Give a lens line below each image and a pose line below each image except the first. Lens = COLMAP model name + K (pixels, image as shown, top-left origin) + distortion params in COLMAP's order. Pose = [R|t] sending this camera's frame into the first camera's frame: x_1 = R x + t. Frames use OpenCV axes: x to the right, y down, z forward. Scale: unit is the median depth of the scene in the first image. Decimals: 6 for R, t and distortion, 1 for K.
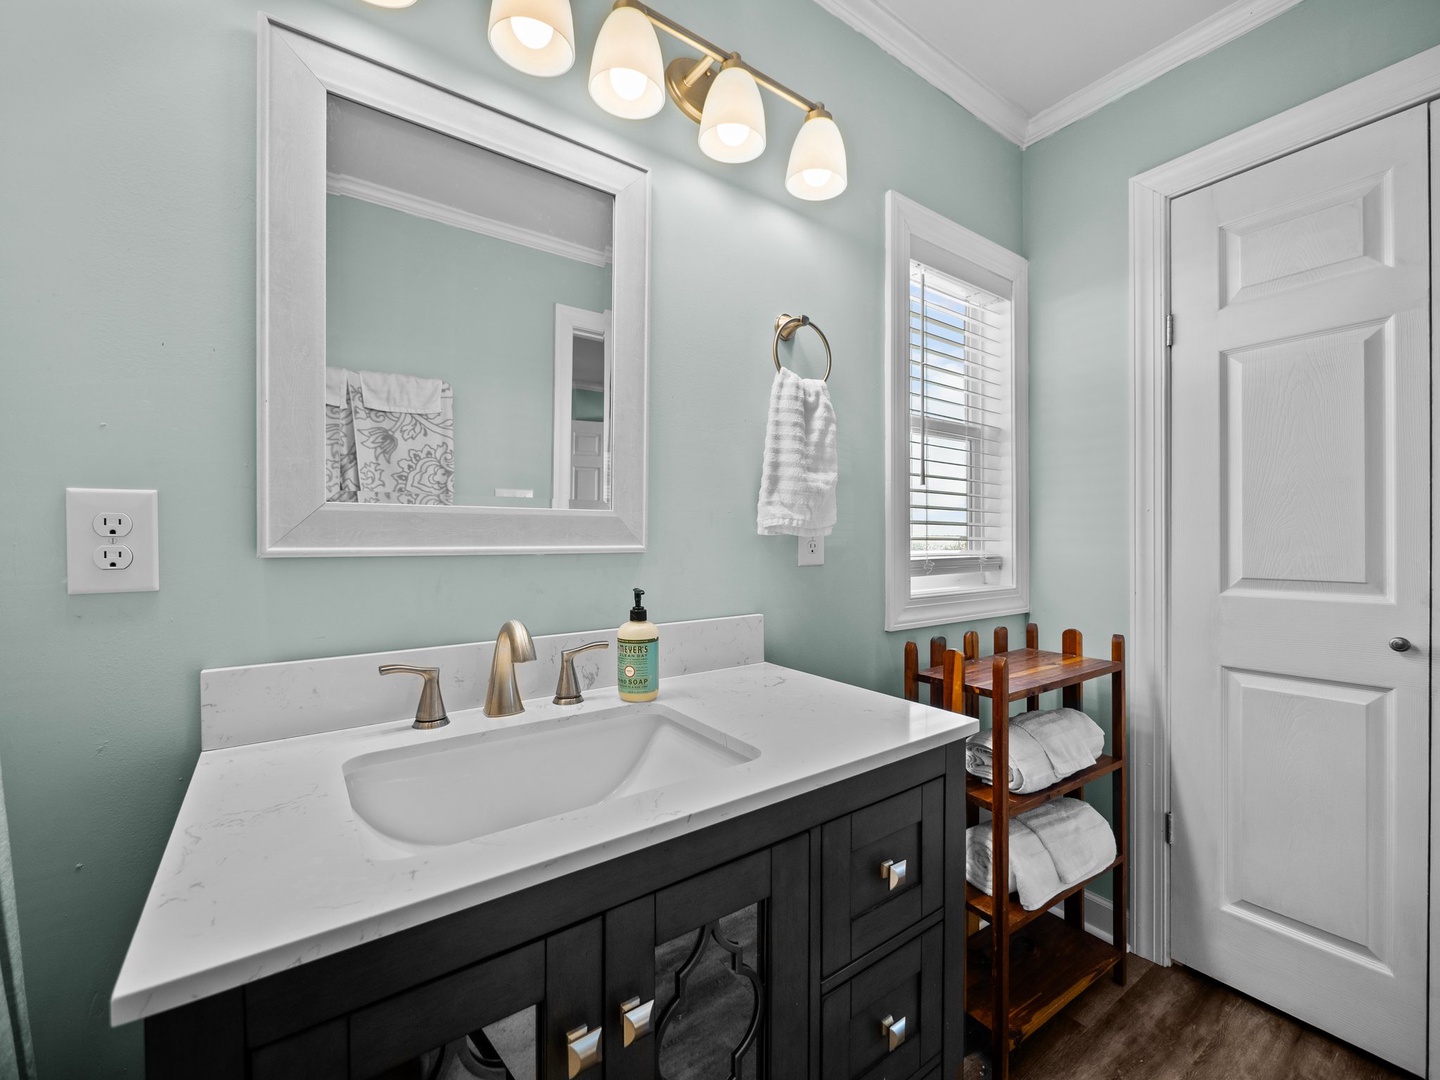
lens RADIAL K [[611.7, 0, 720.0], [0, 611.7, 540.0], [0, 0, 1]] dist [-0.000771, 0.000024]
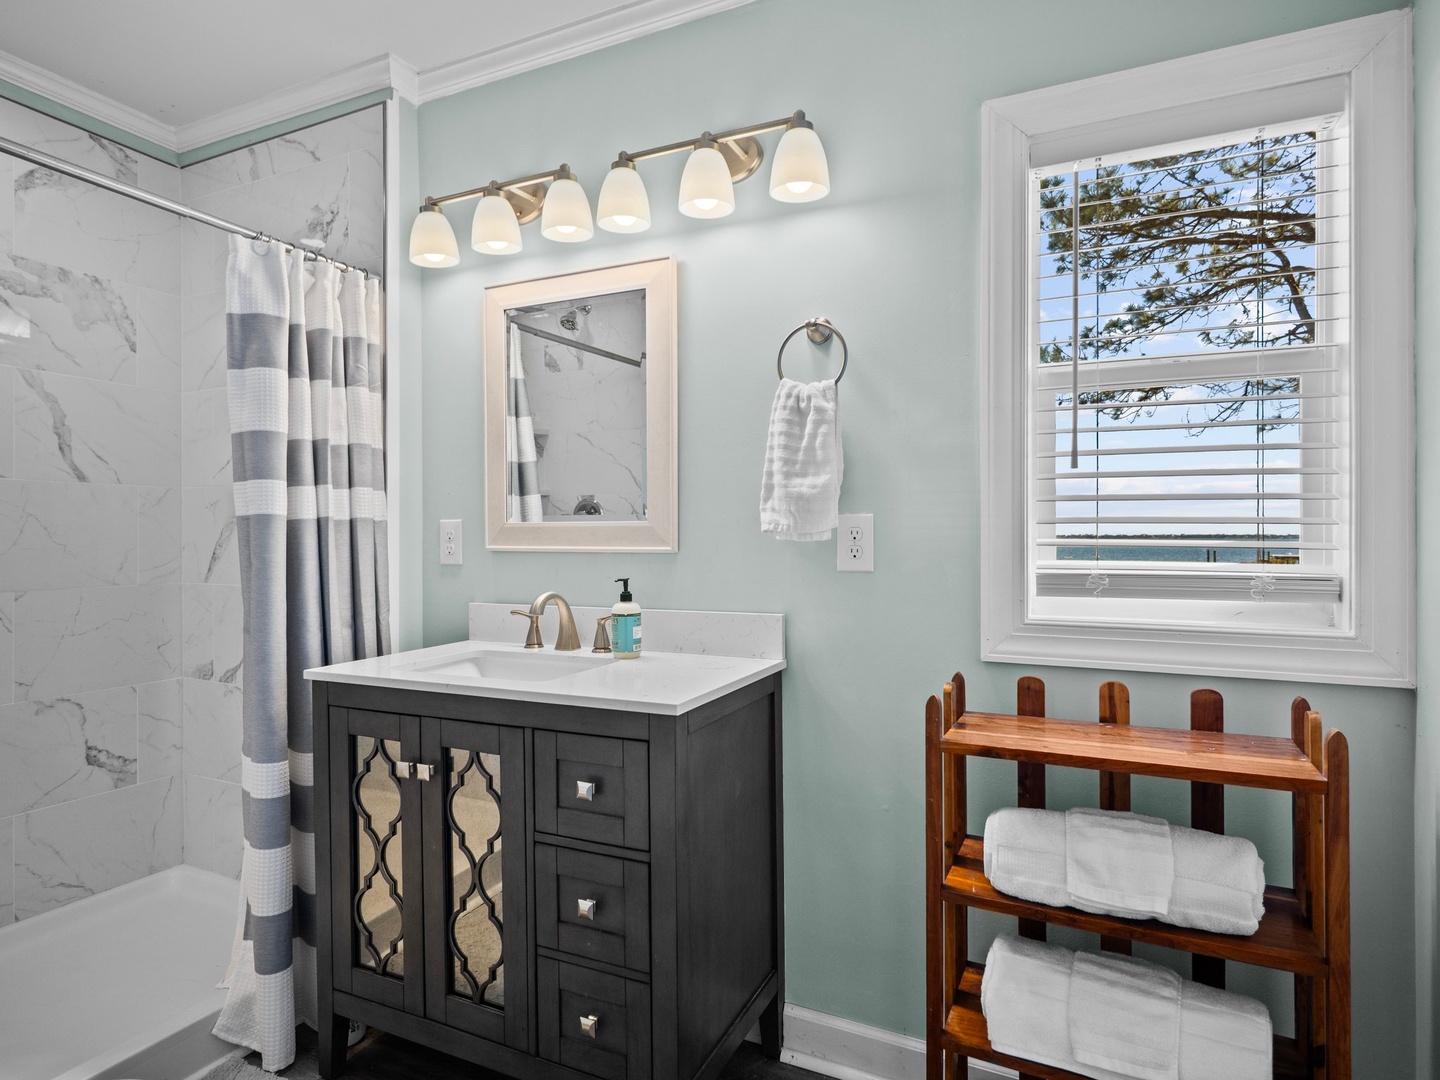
lens RADIAL K [[779.4, 0, 720.0], [0, 779.4, 540.0], [0, 0, 1]] dist [0.024724, -0.000597]
pose [[0.484552, 0.003582, -0.874755, 1.214015], [-0.000026, 0.999992, 0.004080, -0.012307], [0.874762, -0.001954, 0.484548, 0.258689]]
